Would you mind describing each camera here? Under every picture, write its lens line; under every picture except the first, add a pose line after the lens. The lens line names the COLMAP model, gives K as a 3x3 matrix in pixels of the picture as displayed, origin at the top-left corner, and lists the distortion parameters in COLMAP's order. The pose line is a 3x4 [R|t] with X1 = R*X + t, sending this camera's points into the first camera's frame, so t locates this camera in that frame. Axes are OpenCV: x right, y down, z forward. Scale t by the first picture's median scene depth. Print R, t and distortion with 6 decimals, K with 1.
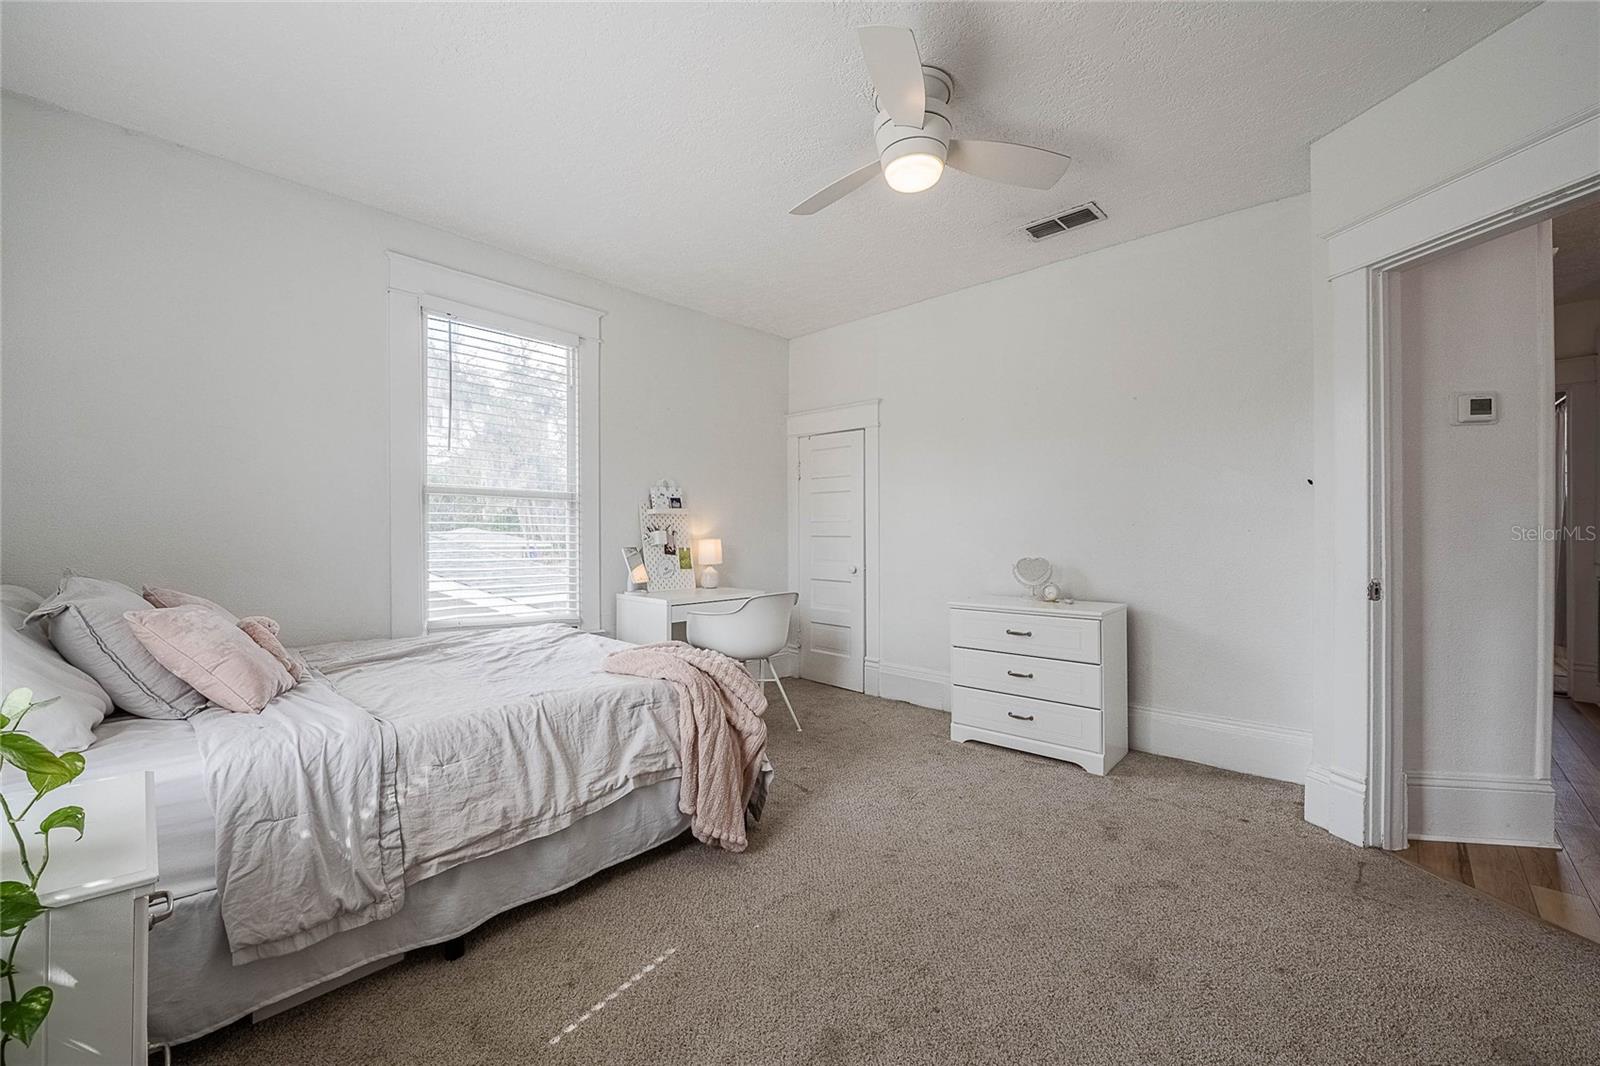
lens RADIAL K [[647.6, 0, 802.5], [0, 647.6, 529.8], [0, 0, 1]] dist [-0.000094, 0.000083]
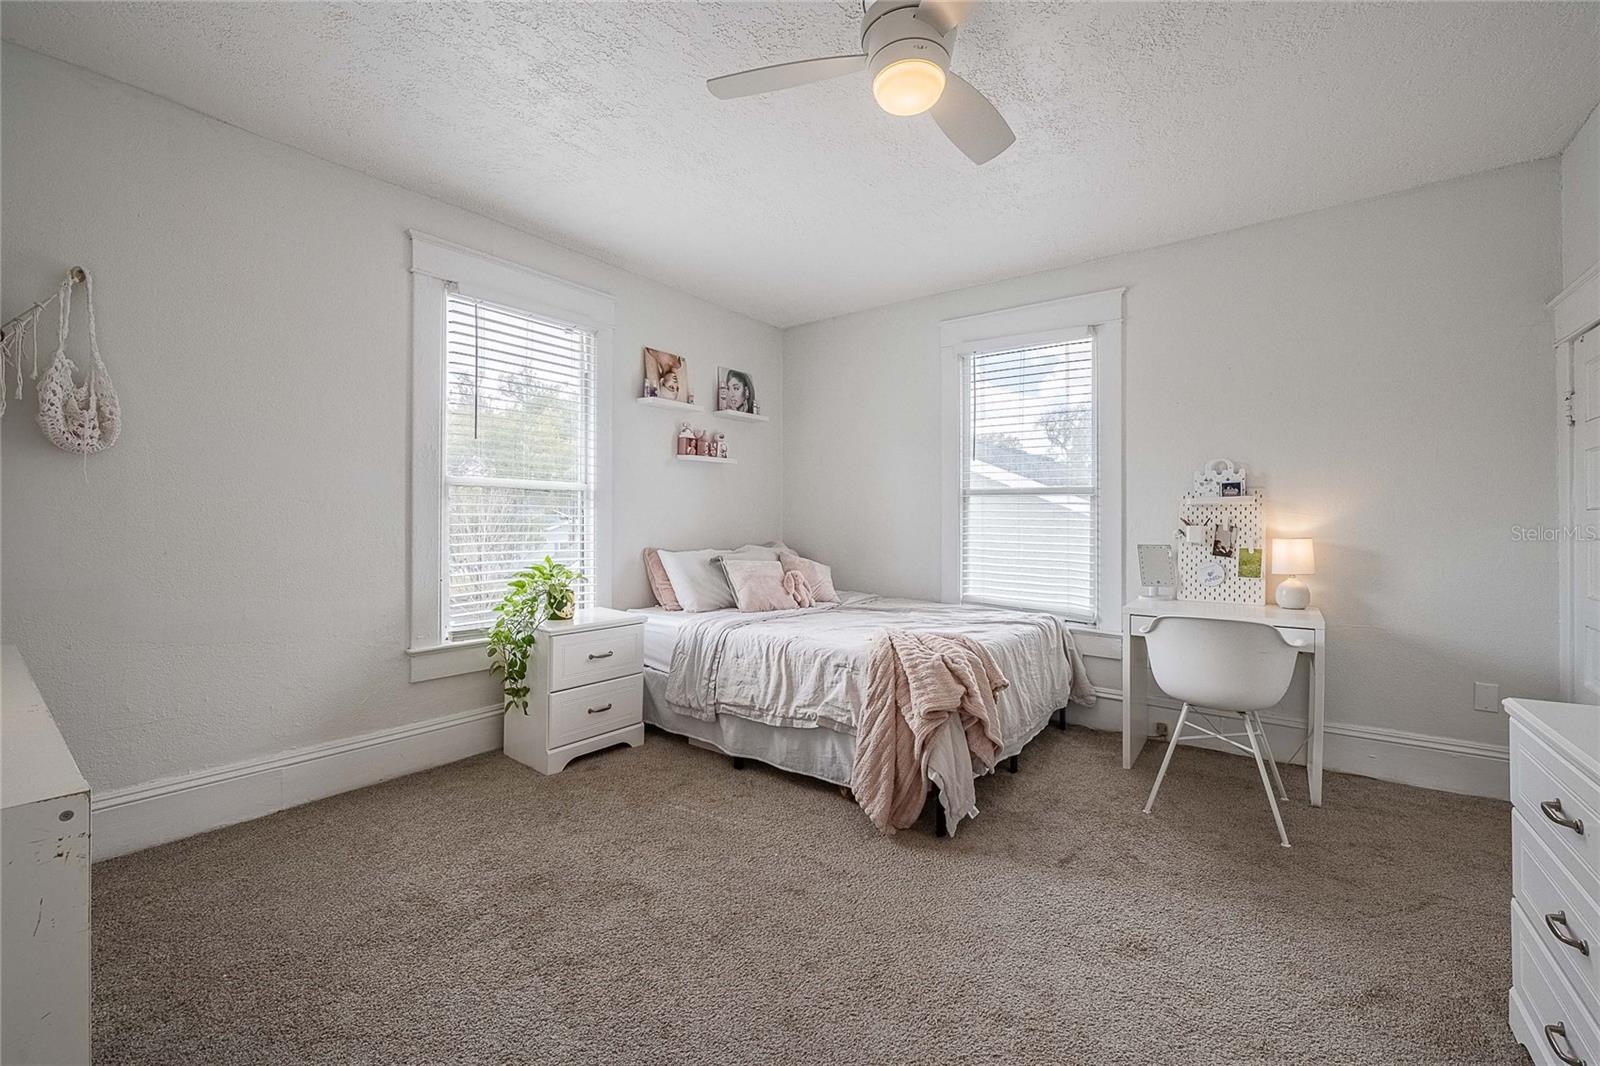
lens RADIAL K [[647.6, 0, 805.7], [0, 647.6, 522.8], [0, 0, 1]] dist [-0.000094, 0.000083]
pose [[0.096922, 0.006335, -0.995272, 0.983286], [0.000598, 0.999979, 0.006423, -0.013825], [0.995292, -0.001218, 0.096916, 0.811833]]
